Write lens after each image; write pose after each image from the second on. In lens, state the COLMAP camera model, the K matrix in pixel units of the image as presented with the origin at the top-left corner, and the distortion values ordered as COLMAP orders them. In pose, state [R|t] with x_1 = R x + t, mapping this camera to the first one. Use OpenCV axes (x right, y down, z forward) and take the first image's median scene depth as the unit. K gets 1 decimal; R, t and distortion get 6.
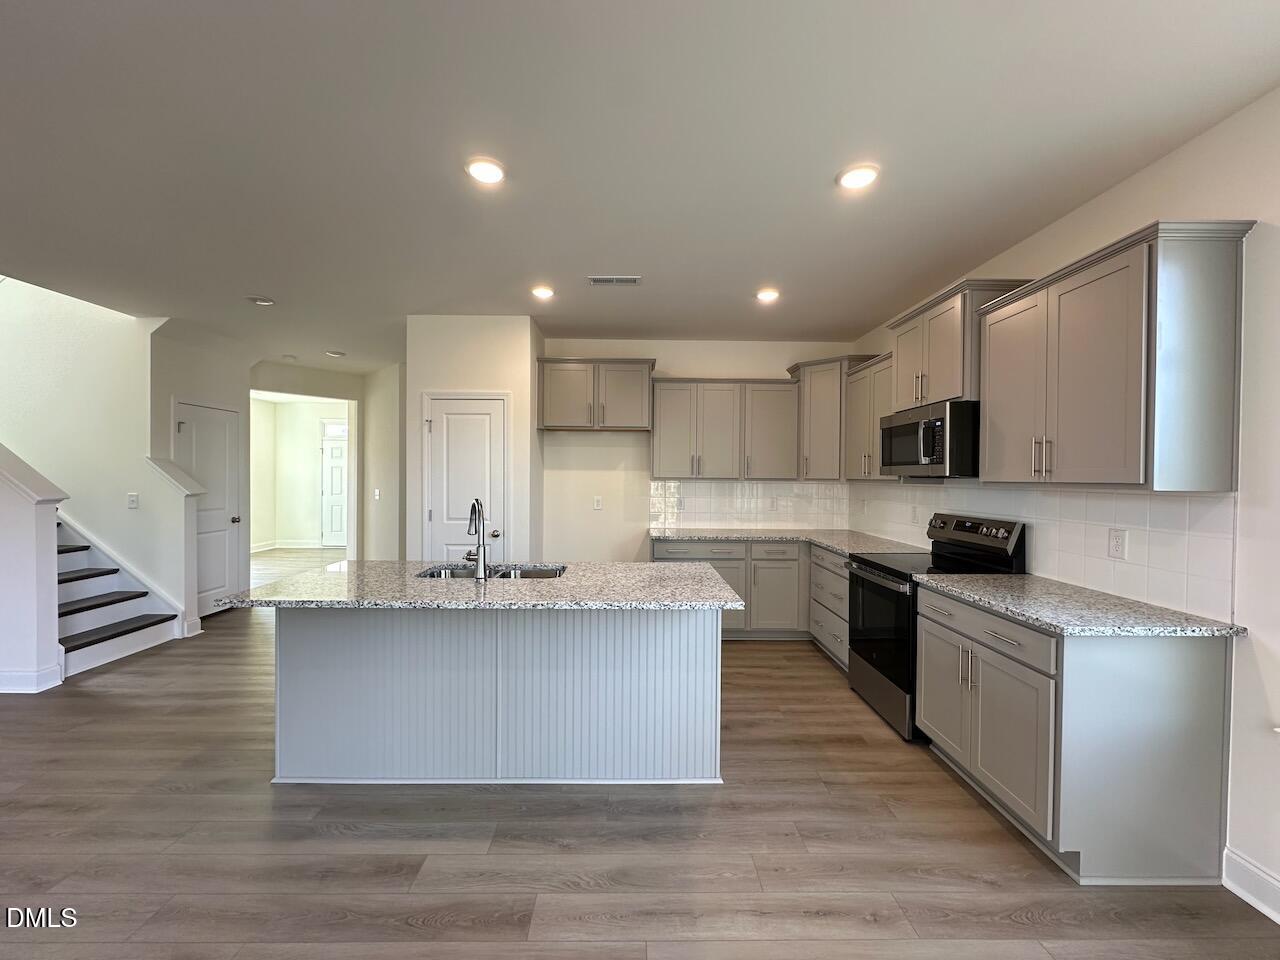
lens RADIAL K [[506.9, 0, 639.4], [0, 506.9, 483.0], [0, 0, 1]] dist [-0.002470, -0.000182]
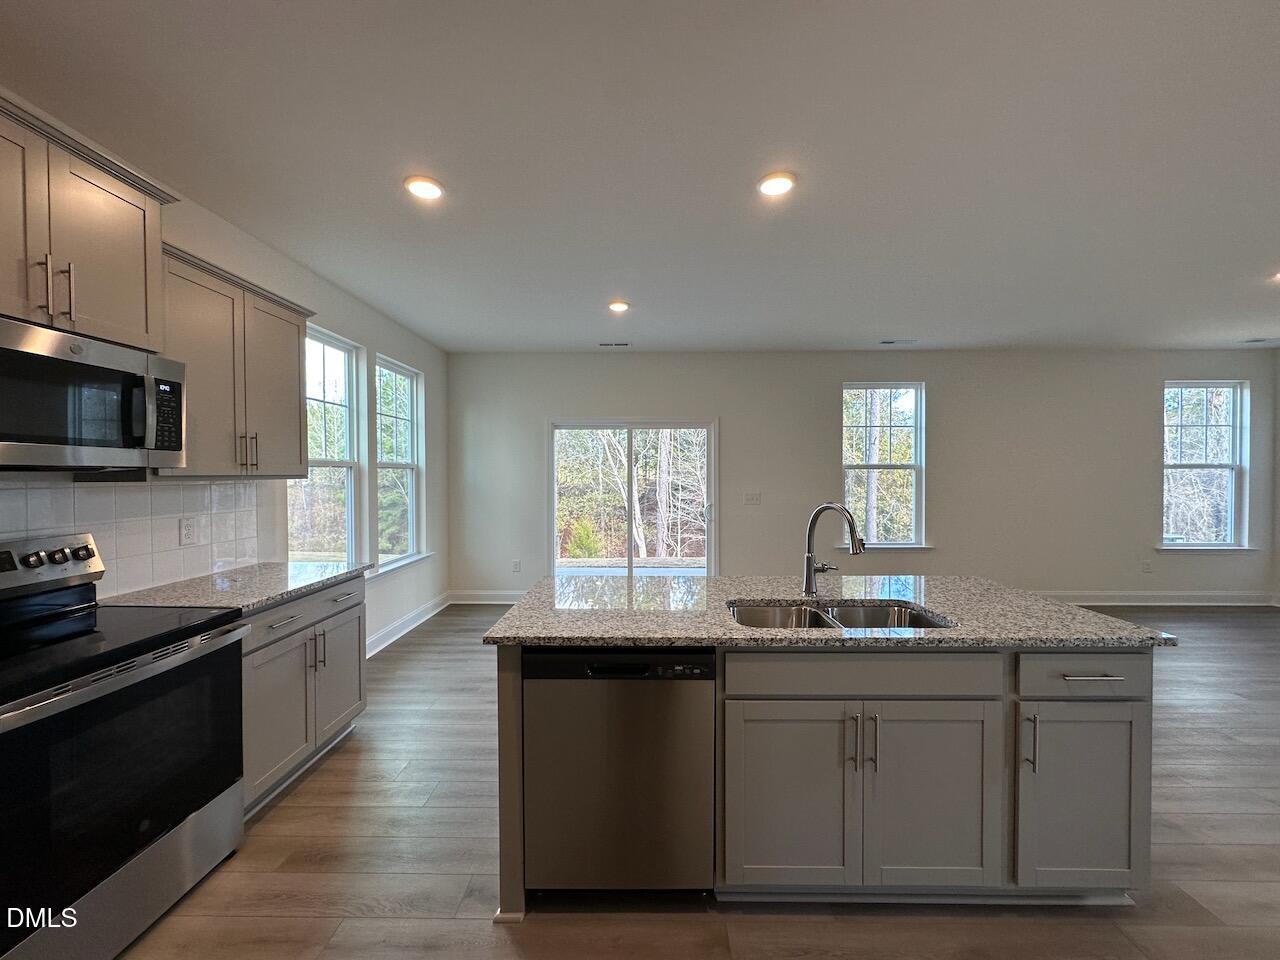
lens RADIAL K [[506.9, 0, 639.4], [0, 506.9, 483.0], [0, 0, 1]] dist [-0.002470, -0.000182]
pose [[-0.999648, -0.008813, 0.025034, -0.038214], [-0.008066, 0.999523, 0.029806, -0.018852], [-0.025285, 0.029593, -0.999242, 1.694136]]
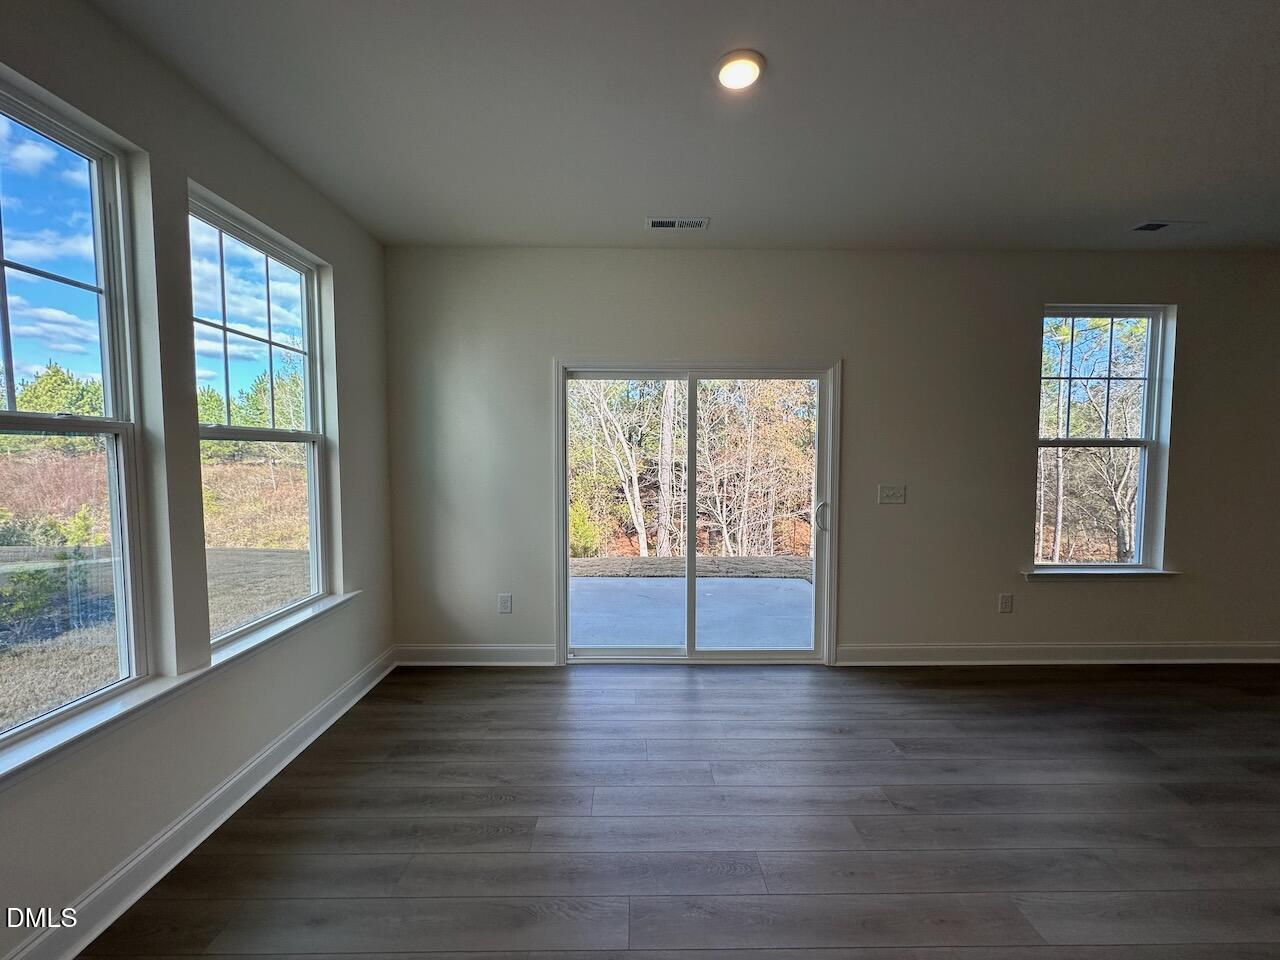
lens RADIAL K [[506.9, 0, 639.4], [0, 506.9, 483.0], [0, 0, 1]] dist [-0.002470, -0.000182]
pose [[-0.999933, -0.011568, -0.000884, 0.185877], [-0.011602, 0.997415, 0.070909, -0.007821], [0.000061, 0.070915, -0.997482, 0.881125]]
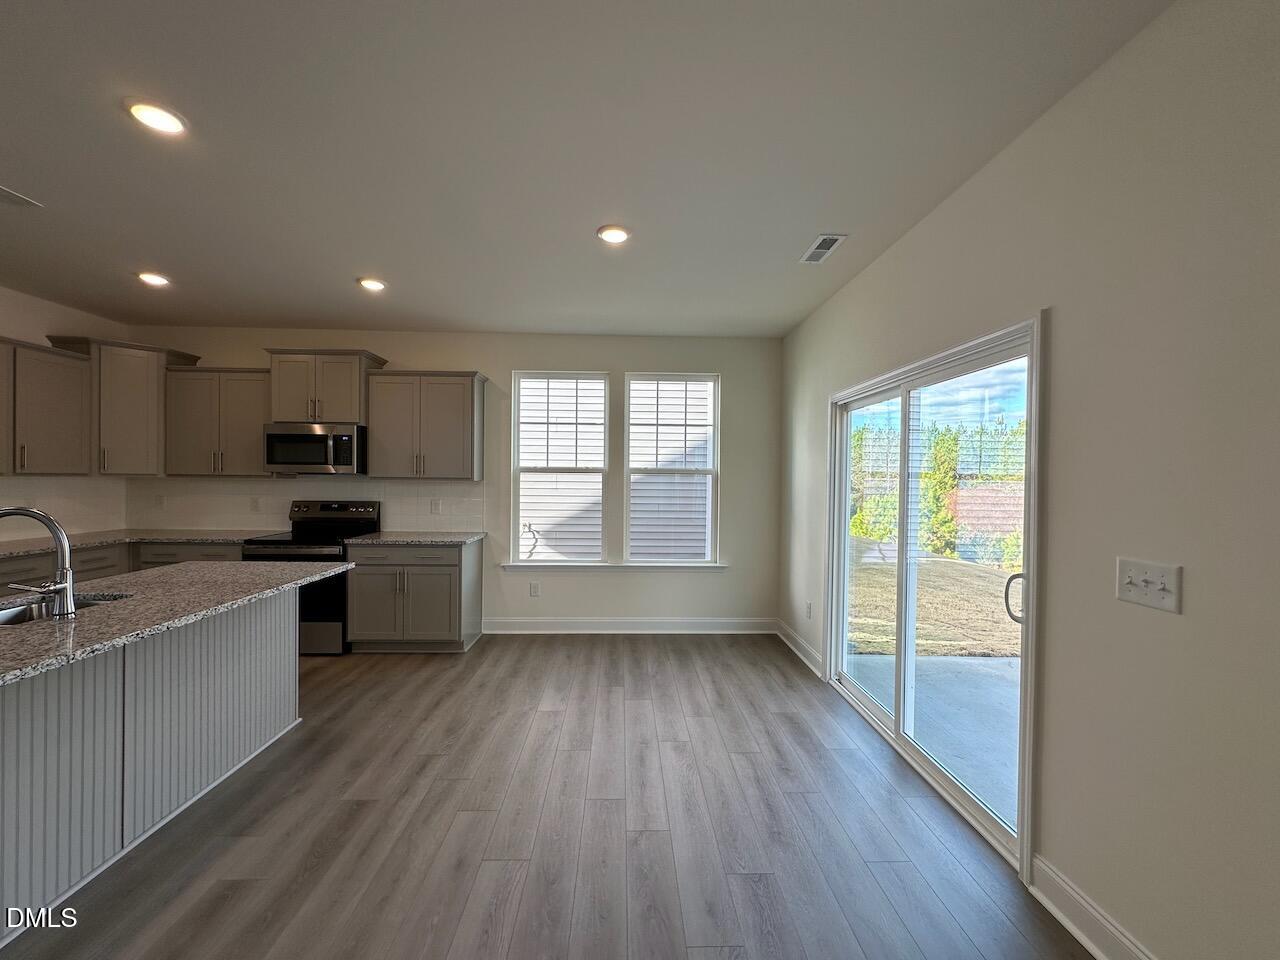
lens RADIAL K [[506.9, 0, 639.4], [0, 506.9, 483.0], [0, 0, 1]] dist [-0.002470, -0.000182]
pose [[-0.022920, -0.017974, 0.999576, -0.959757], [0.000606, 0.999838, 0.017993, -0.012855], [-0.999737, 0.001018, -0.022906, 0.170076]]
